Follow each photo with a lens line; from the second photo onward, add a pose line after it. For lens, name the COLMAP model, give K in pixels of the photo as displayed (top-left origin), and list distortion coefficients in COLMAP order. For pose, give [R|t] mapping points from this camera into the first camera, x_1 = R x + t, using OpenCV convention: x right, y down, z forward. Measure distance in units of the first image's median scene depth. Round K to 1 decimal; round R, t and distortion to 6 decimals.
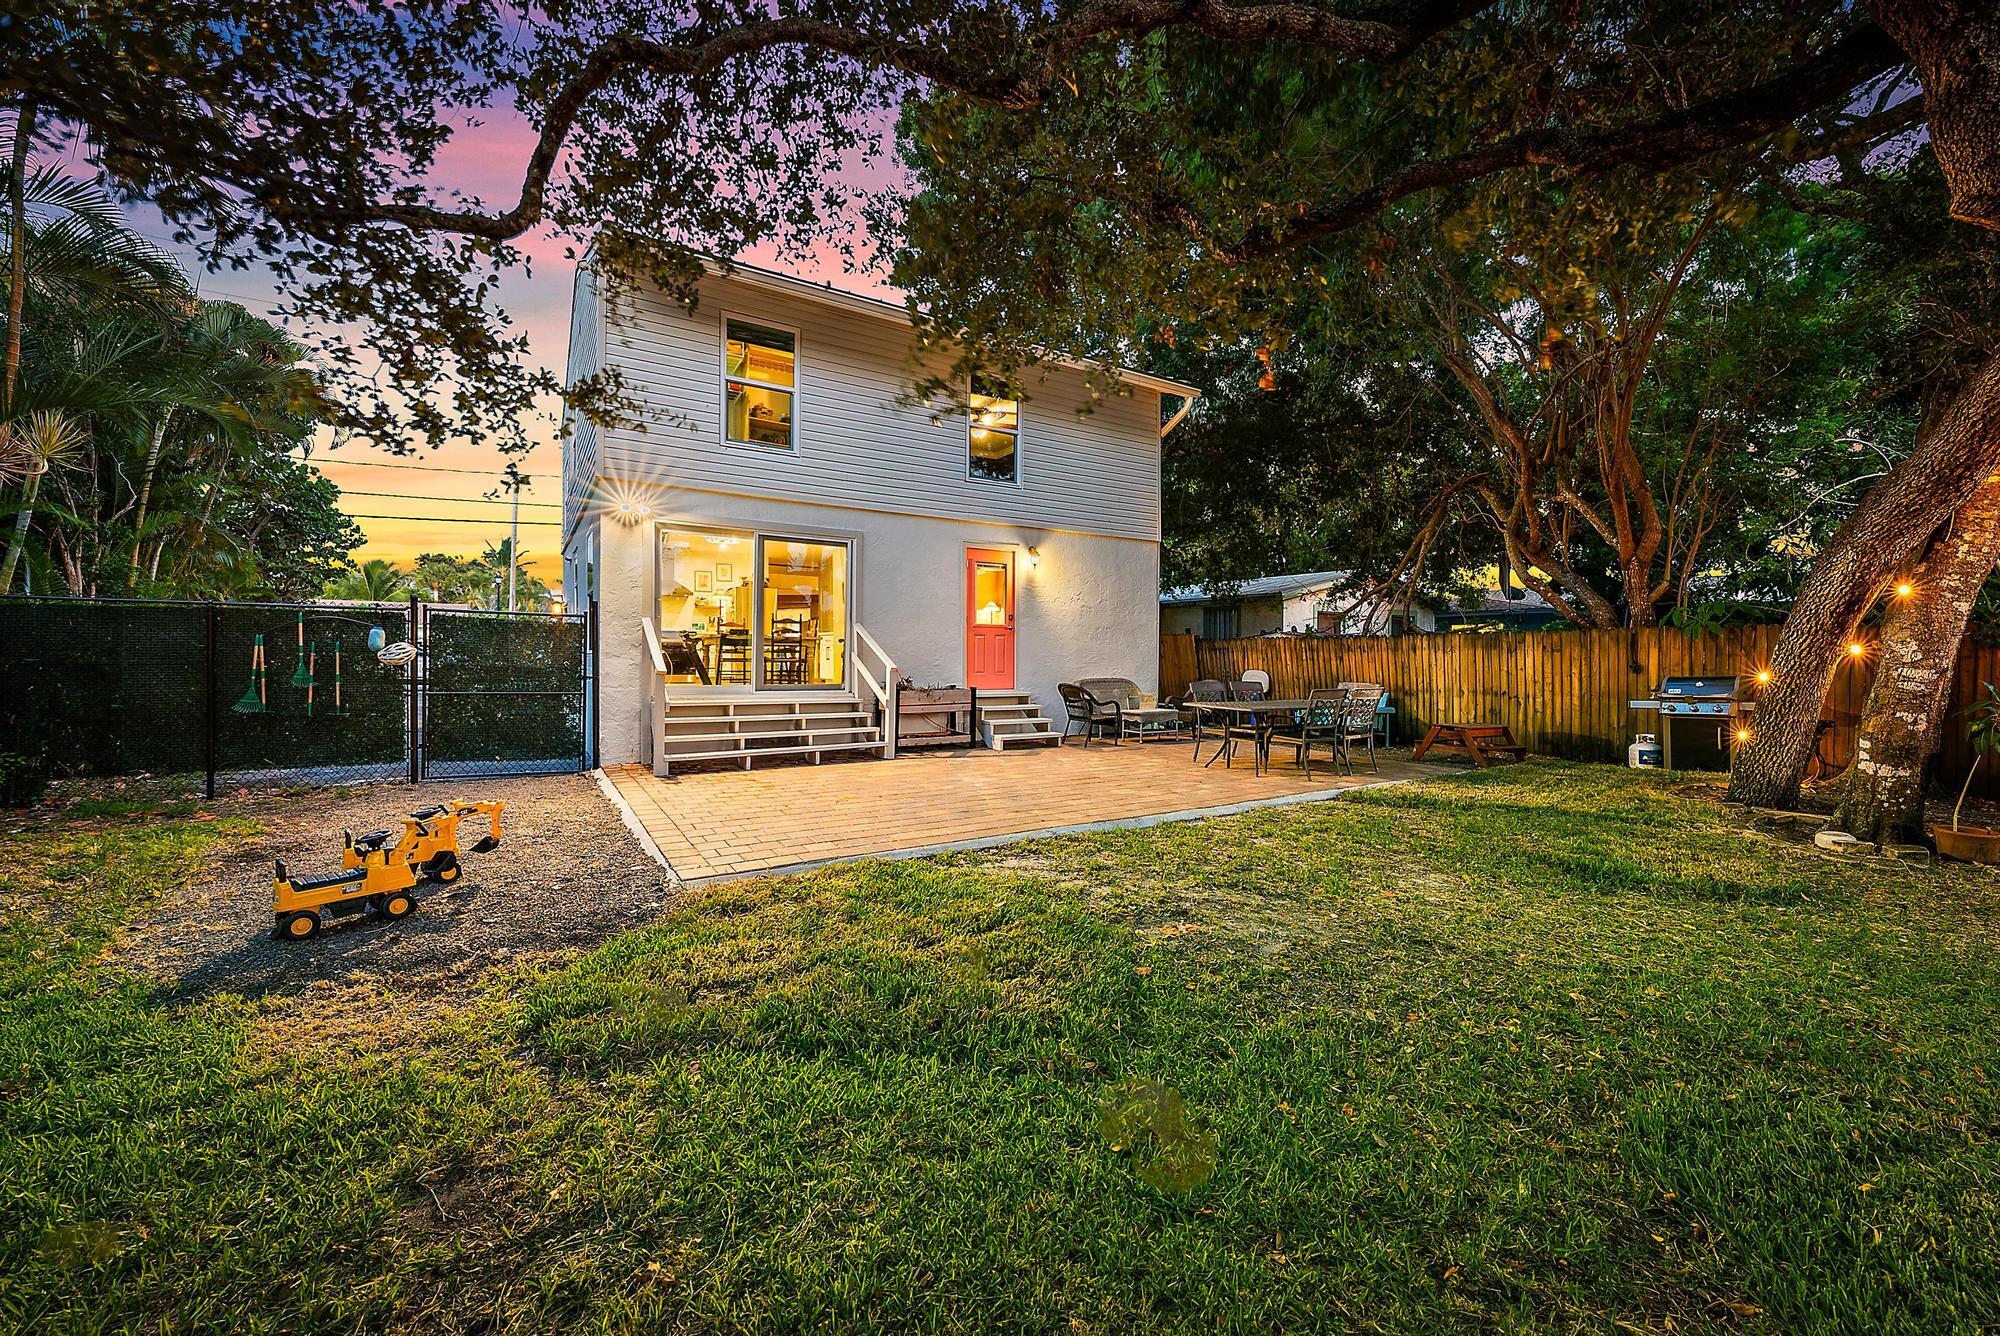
lens RADIAL K [[796.7, 0, 1002.8], [0, 796.7, 658.4], [0, 0, 1]] dist [-0.002826, -0.000223]
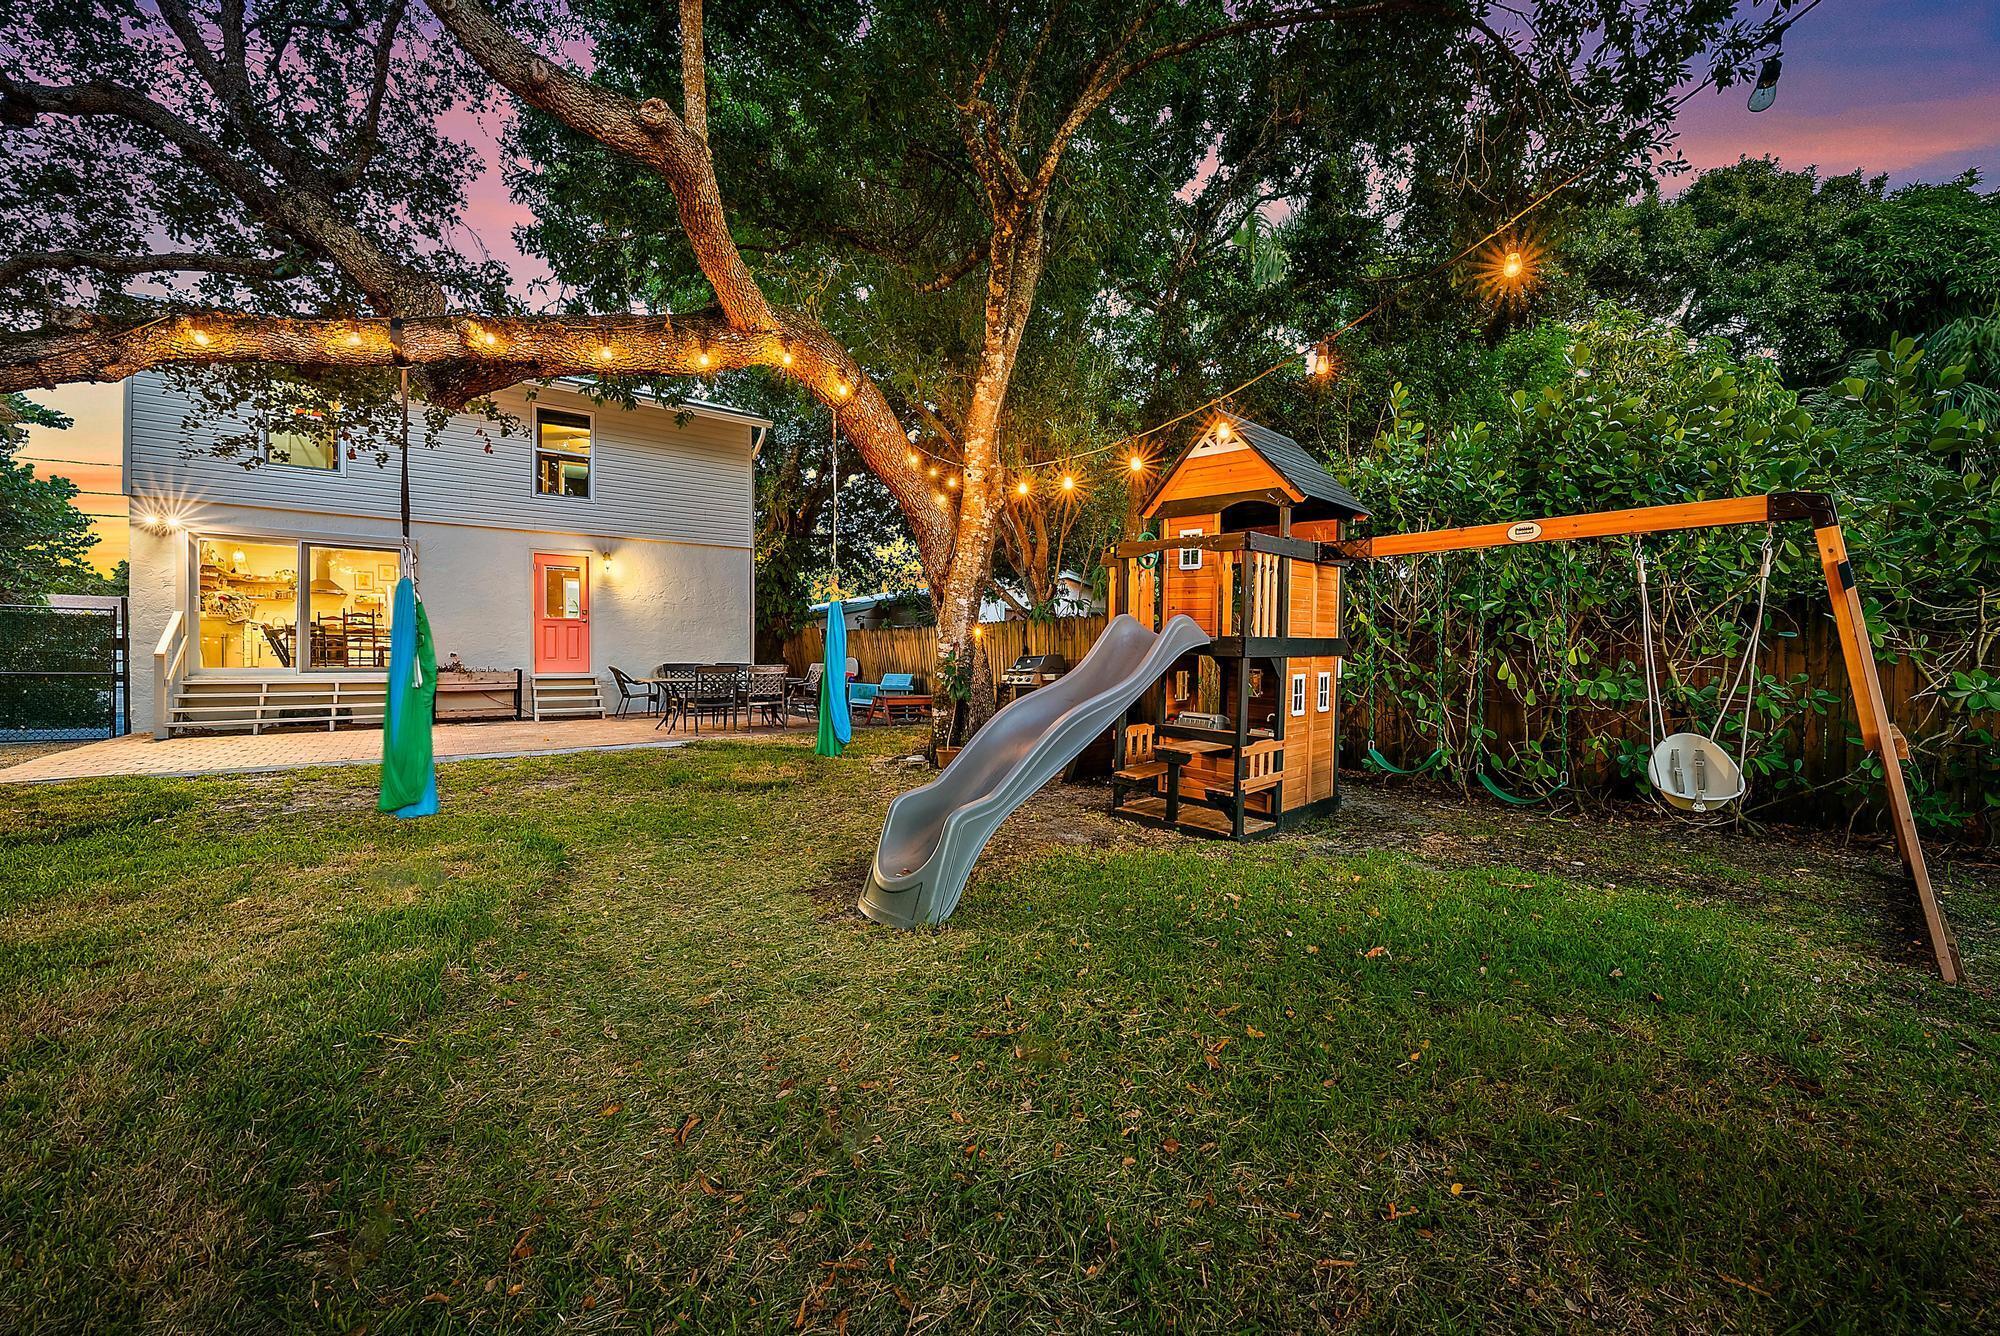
lens RADIAL K [[796.7, 0, 998.3], [0, 796.7, 657.1], [0, 0, 1]] dist [-0.002826, -0.000223]
pose [[0.996224, -0.003706, 0.086744, 0.553886], [0.003823, 0.999992, -0.001186, 0.020466], [-0.086739, 0.001513, 0.996230, -0.250011]]
